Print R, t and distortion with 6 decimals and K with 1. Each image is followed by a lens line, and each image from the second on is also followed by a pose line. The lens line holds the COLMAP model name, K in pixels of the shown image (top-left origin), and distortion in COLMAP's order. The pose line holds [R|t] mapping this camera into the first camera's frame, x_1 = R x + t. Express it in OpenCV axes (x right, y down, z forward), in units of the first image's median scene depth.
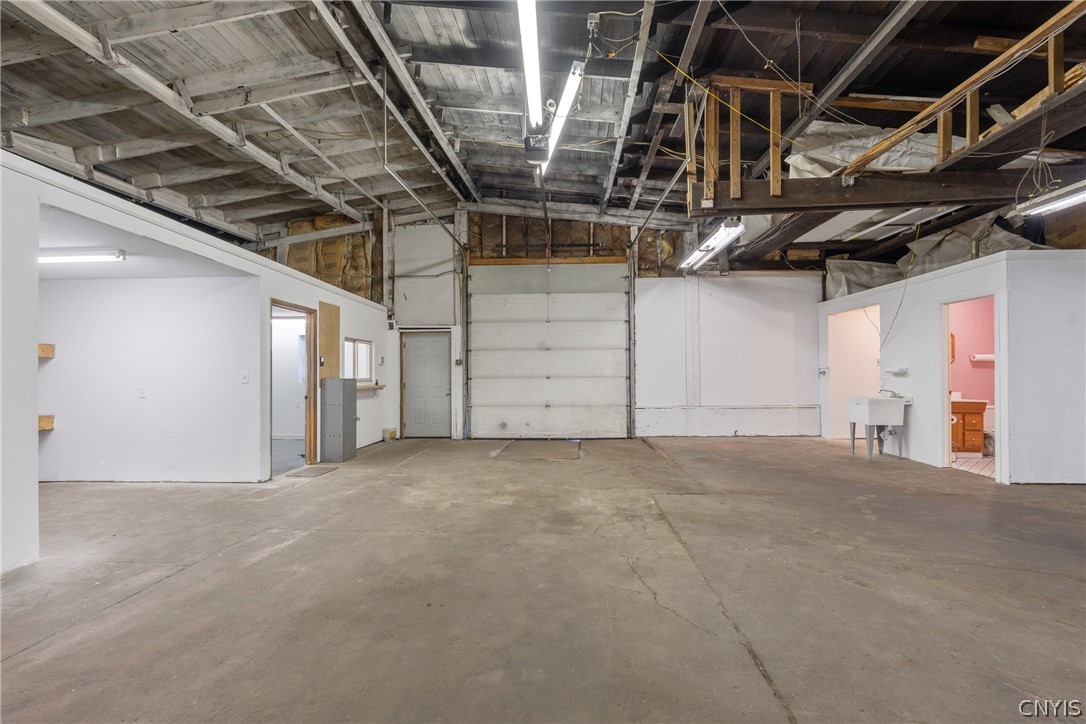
lens RADIAL K [[473.0, 0, 546.7], [0, 473.0, 368.2], [0, 0, 1]] dist [-0.004385, -0.000271]
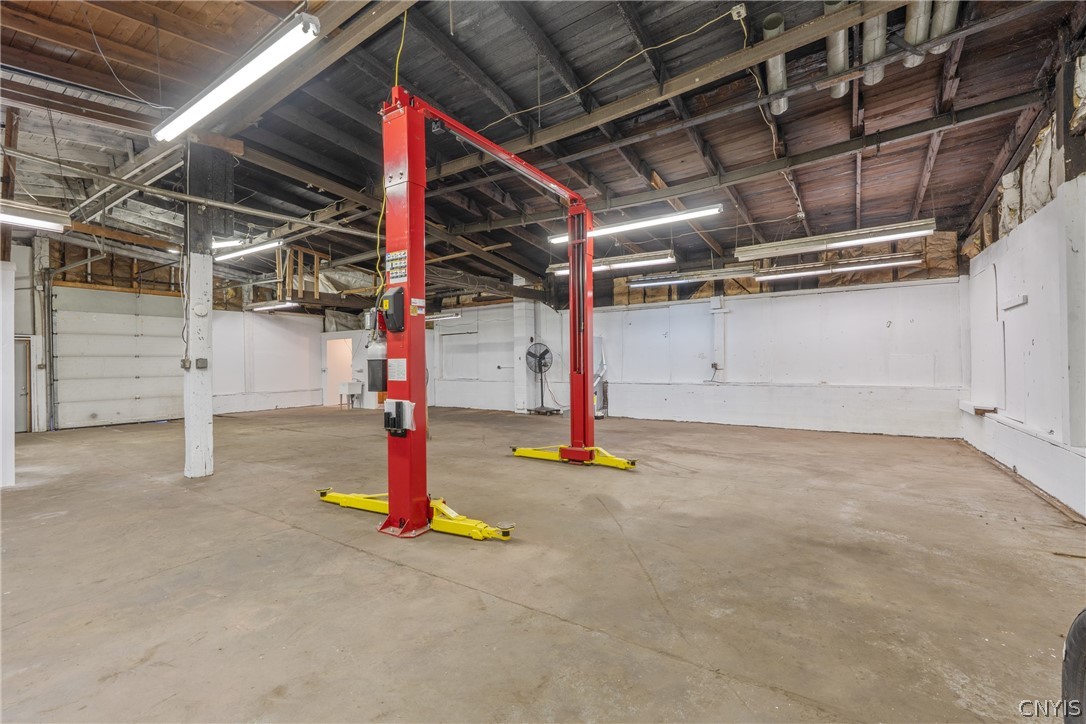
lens RADIAL K [[473.0, 0, 540.8], [0, 473.0, 362.2], [0, 0, 1]] dist [-0.004385, -0.000271]
pose [[0.528514, 0.001400, 0.848923, -0.532399], [0.002000, 0.999994, -0.002894, -0.017404], [-0.848922, 0.003228, 0.528508, -0.693774]]
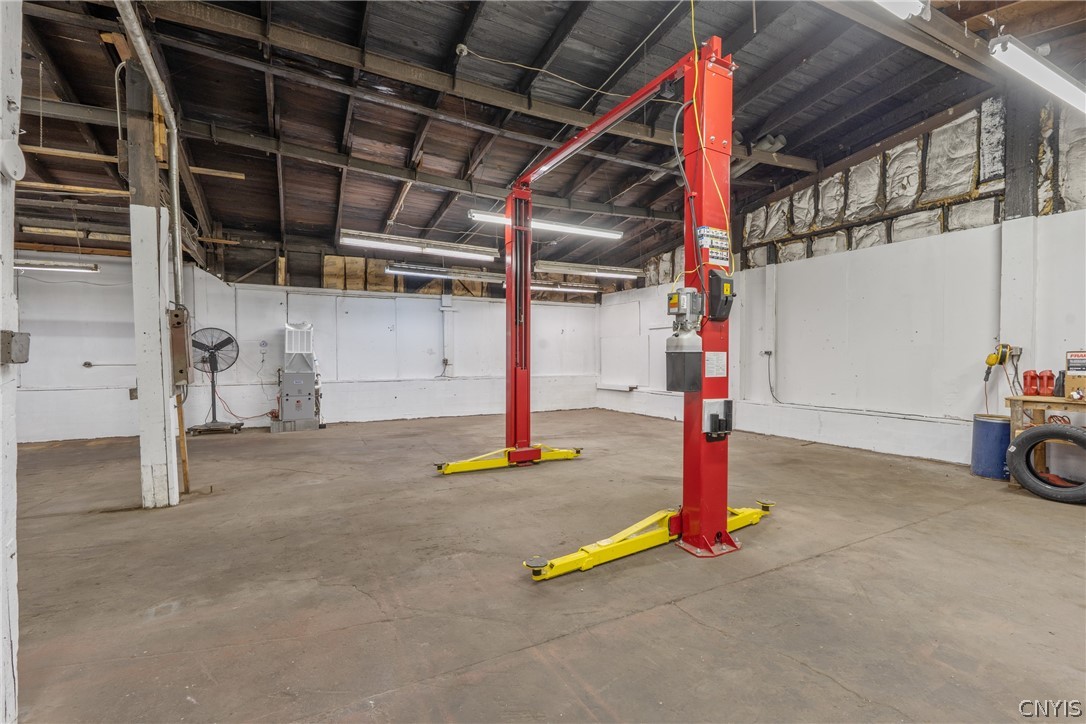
lens RADIAL K [[473.0, 0, 545.2], [0, 473.0, 362.3], [0, 0, 1]] dist [-0.004385, -0.000271]
pose [[-0.499345, -0.005399, 0.866387, -0.493663], [-0.001404, 0.999984, 0.005422, -0.015710], [-0.866402, 0.001491, -0.499344, -0.060950]]
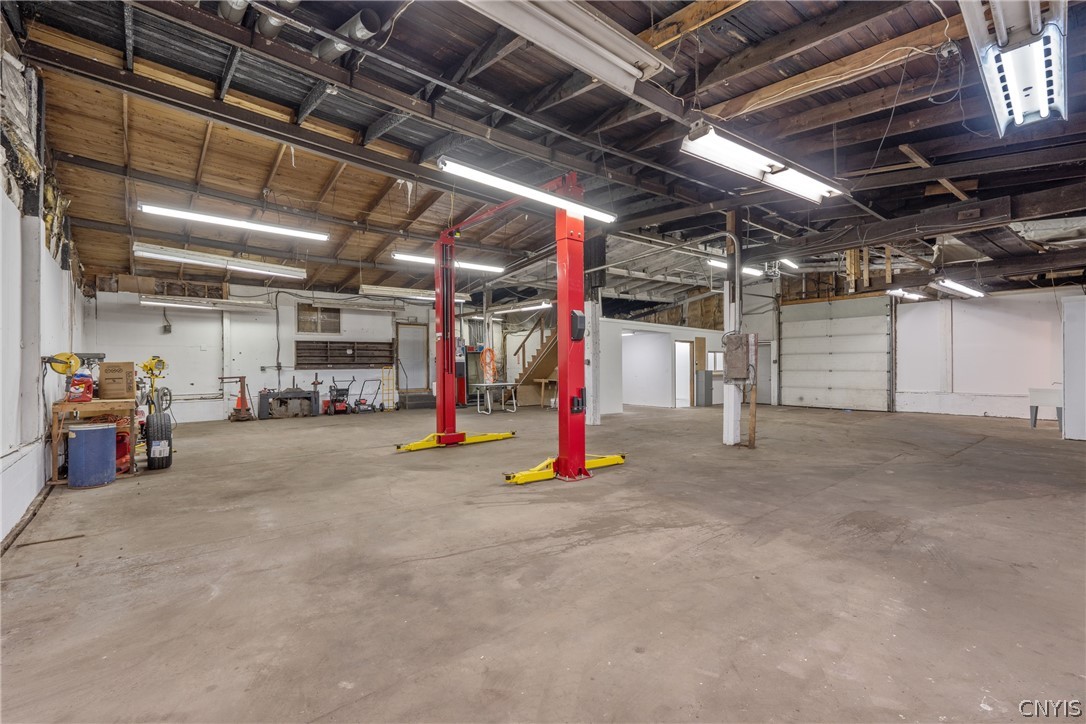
lens RADIAL K [[473.0, 0, 537.1], [0, 473.0, 362.9], [0, 0, 1]] dist [-0.004385, -0.000271]
pose [[0.649426, -0.000865, -0.760425, 0.583690], [0.007039, 0.999963, 0.004873, -0.022824], [0.760393, -0.008517, 0.649408, -0.823291]]
